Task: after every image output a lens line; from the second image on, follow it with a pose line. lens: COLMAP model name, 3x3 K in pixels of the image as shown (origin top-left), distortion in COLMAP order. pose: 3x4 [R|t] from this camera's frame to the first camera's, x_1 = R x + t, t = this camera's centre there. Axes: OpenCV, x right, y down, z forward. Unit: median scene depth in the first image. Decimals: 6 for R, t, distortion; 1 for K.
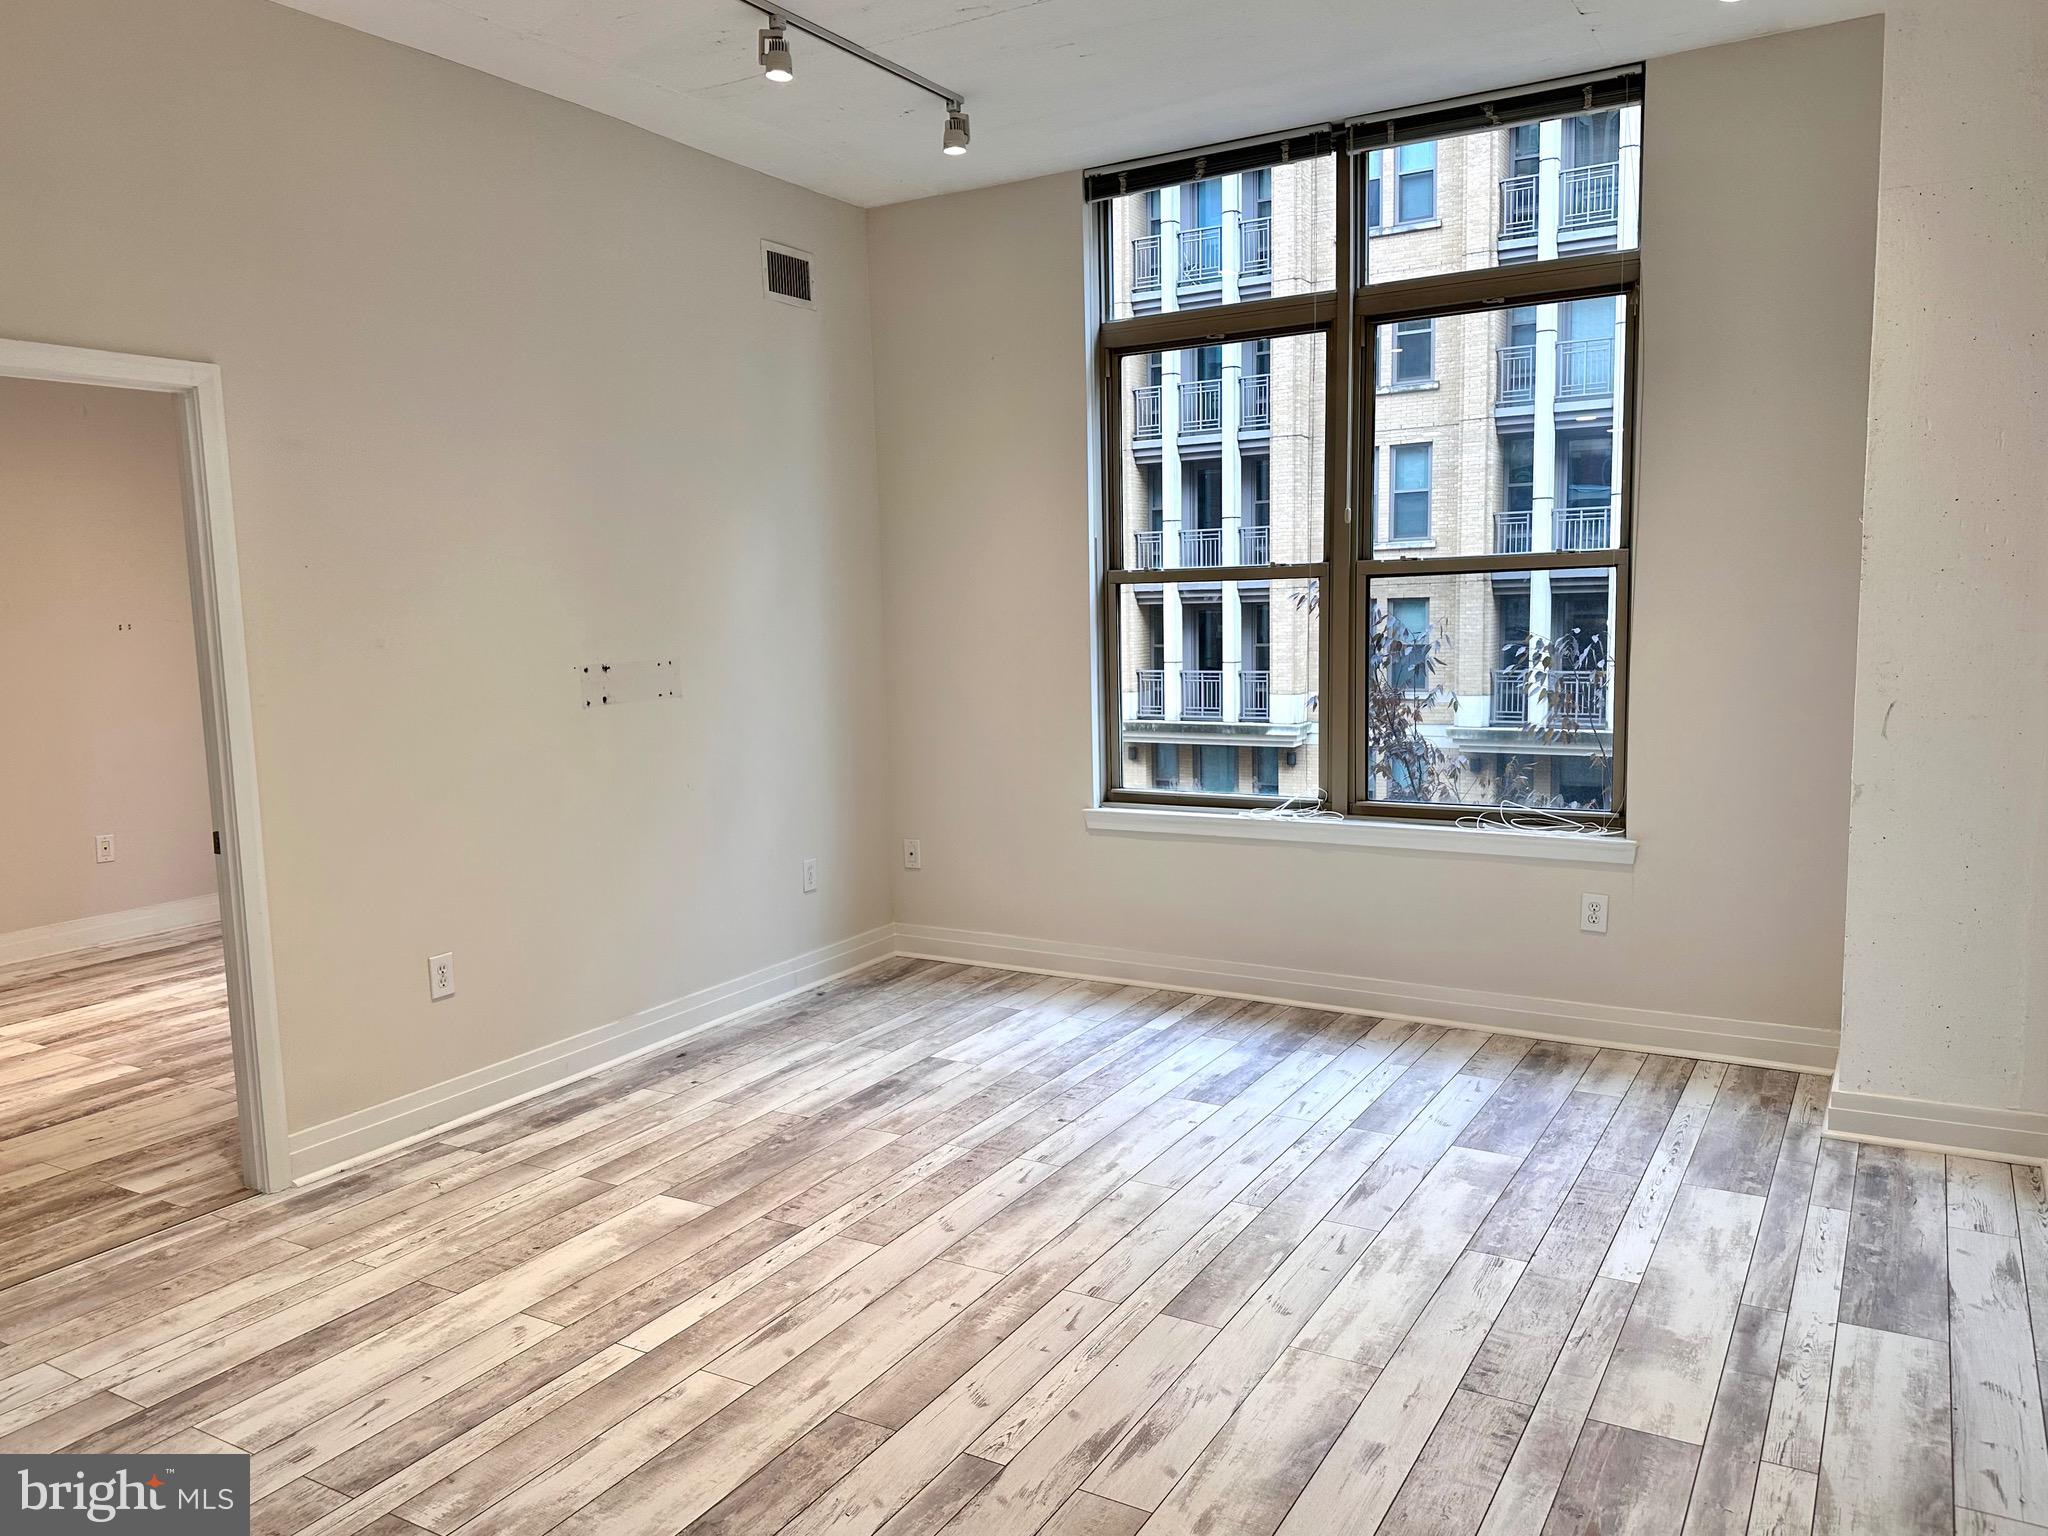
lens RADIAL K [[1493.1, 0, 1021.6], [0, 1493.1, 778.3], [0, 0, 1]] dist [0.069813, -0.087206]
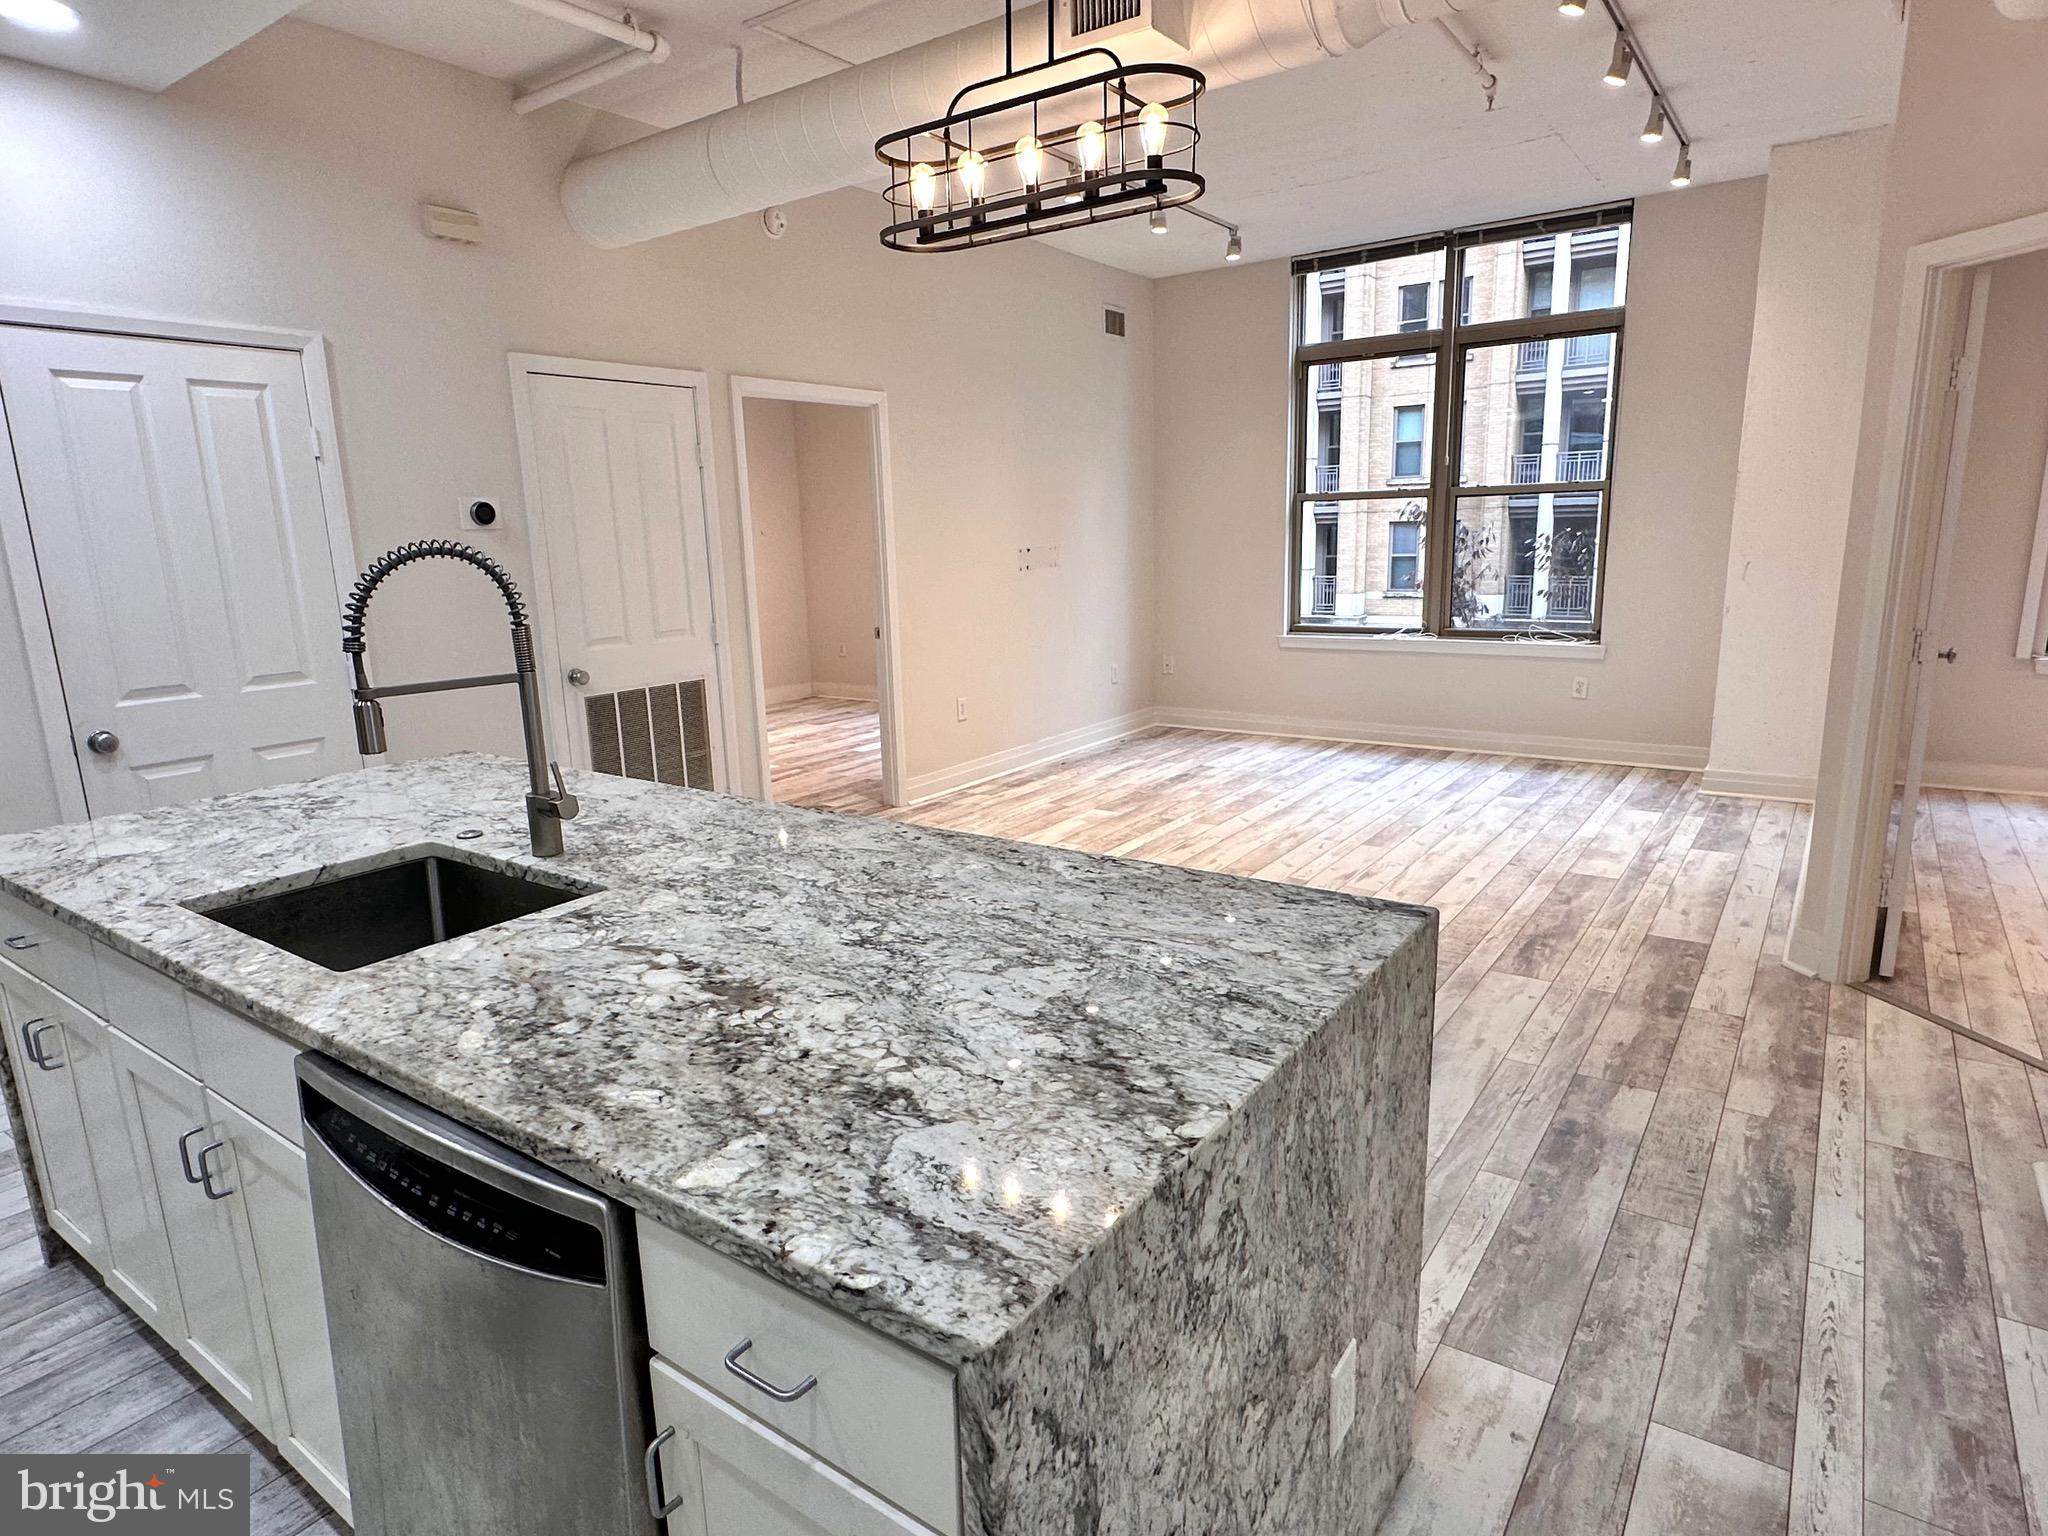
lens RADIAL K [[1163.1, 0, 1013.9], [0, 1163.1, 775.0], [0, 0, 1]] dist [-0.001609, 0.000957]
pose [[0.996127, 0.014380, -0.086739, -0.178300], [-0.006372, 0.995748, 0.091899, 0.074317], [0.087692, -0.090990, 0.991983, -0.463611]]
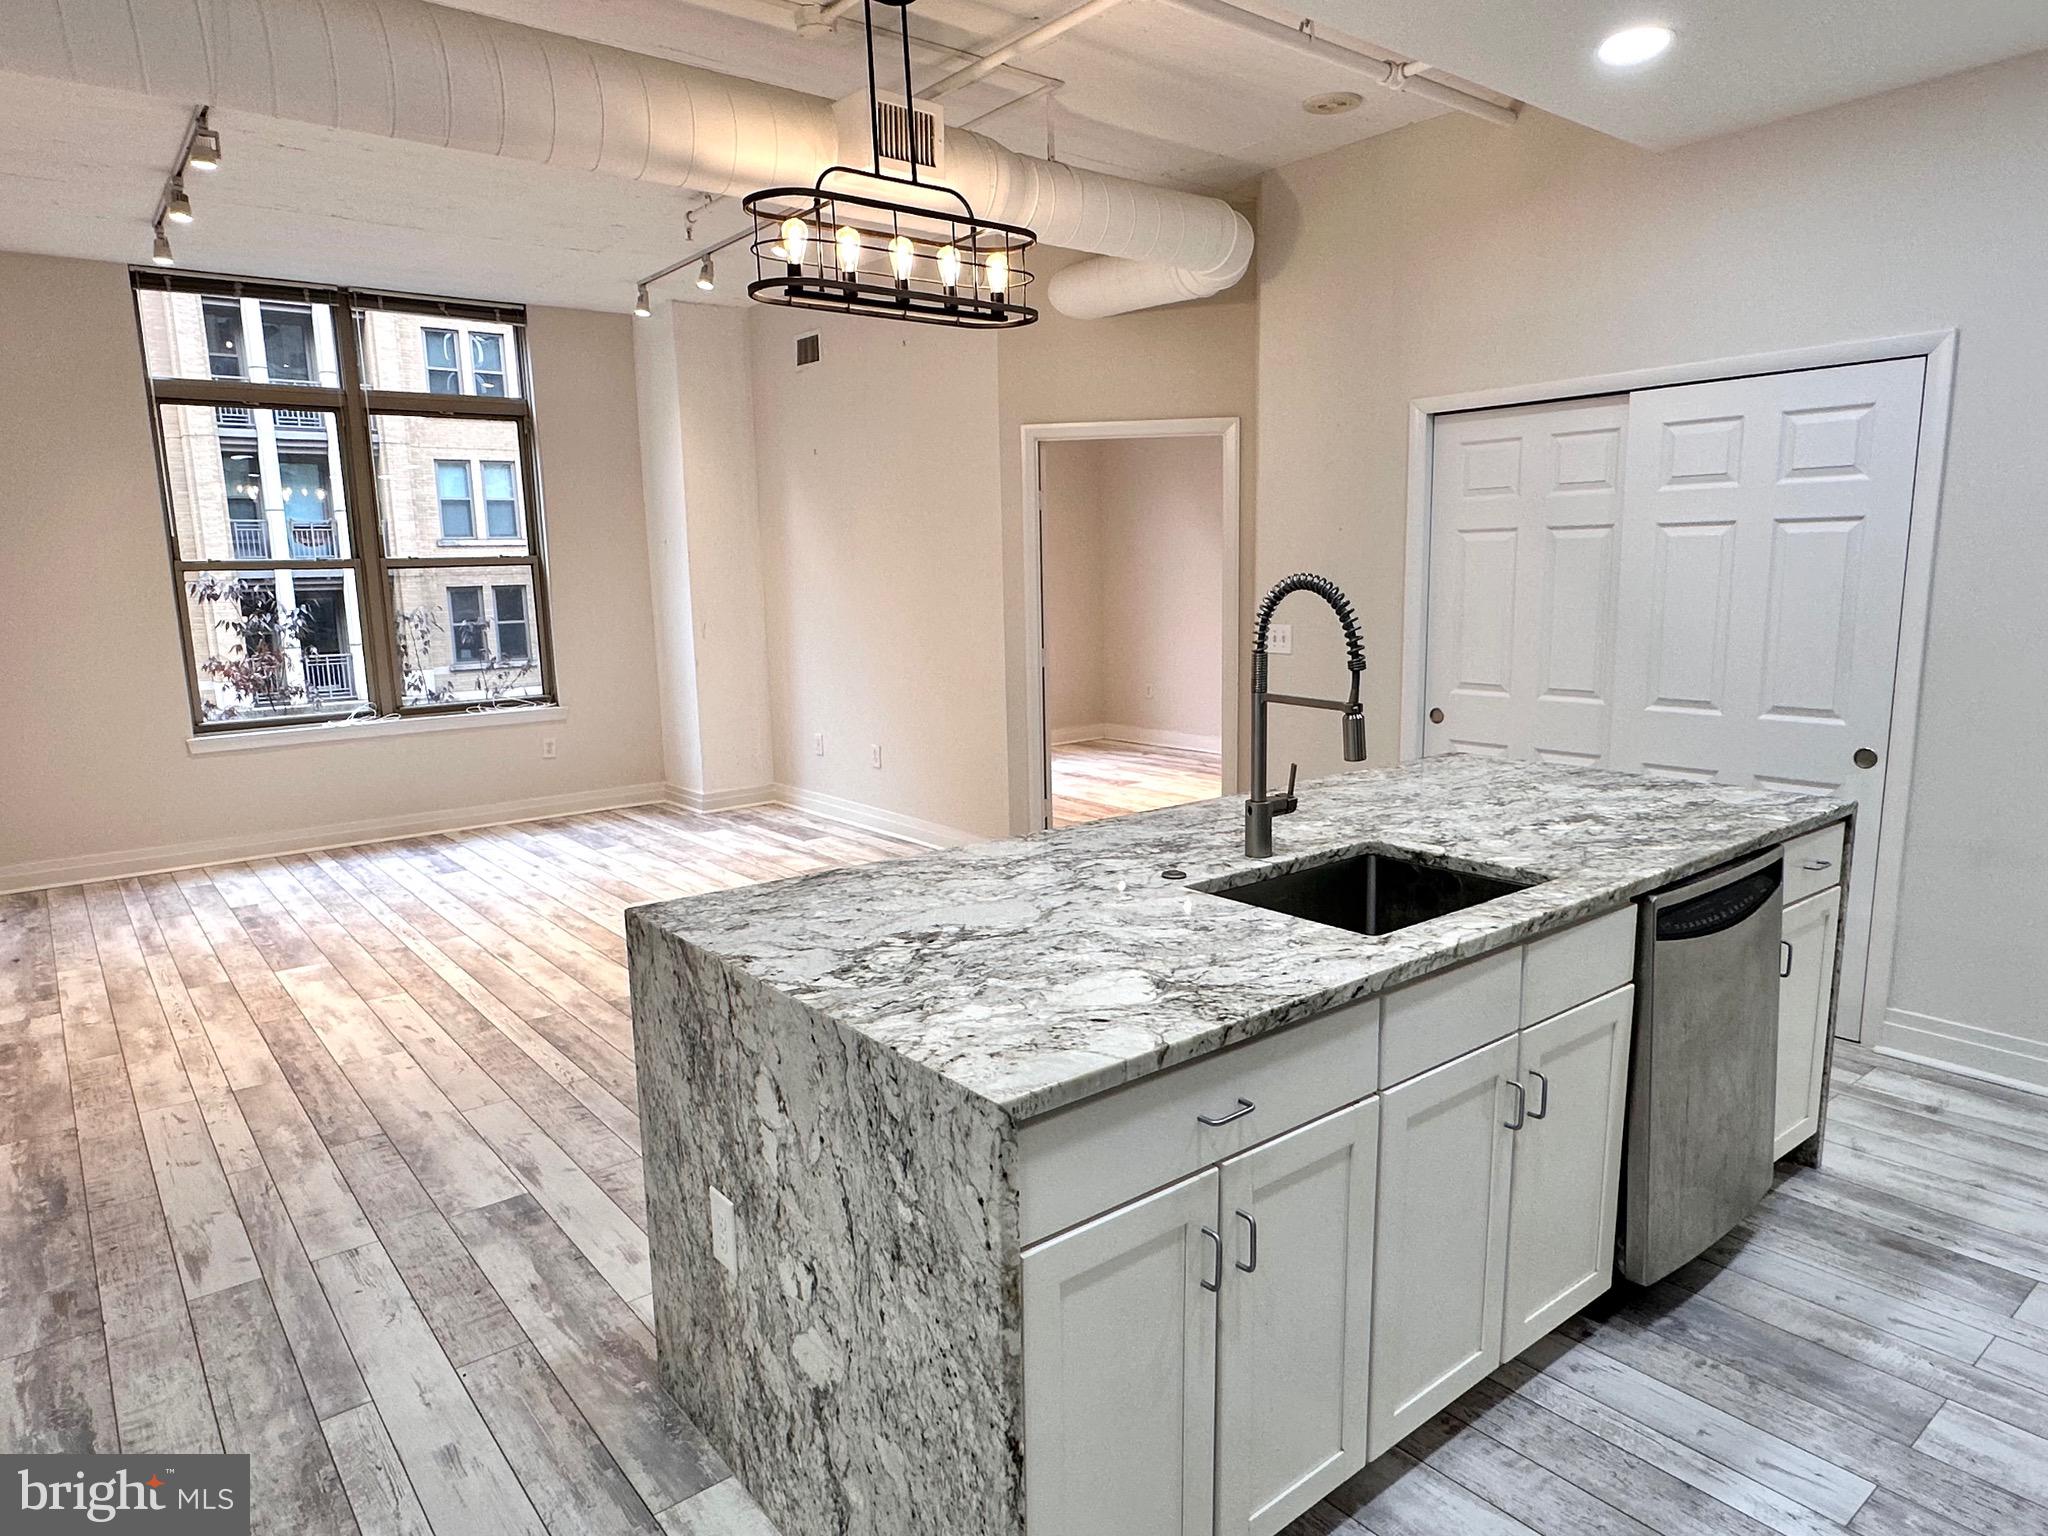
lens RADIAL K [[1264.7, 0, 1022.8], [0, 1264.7, 779.9], [0, 0, 1]] dist [0.002689, -0.001388]
pose [[0.356267, -0.142095, 0.923517, -0.935396], [0.128491, 0.986430, 0.102207, 0.045720], [-0.925508, 0.082251, 0.369690, -0.144736]]
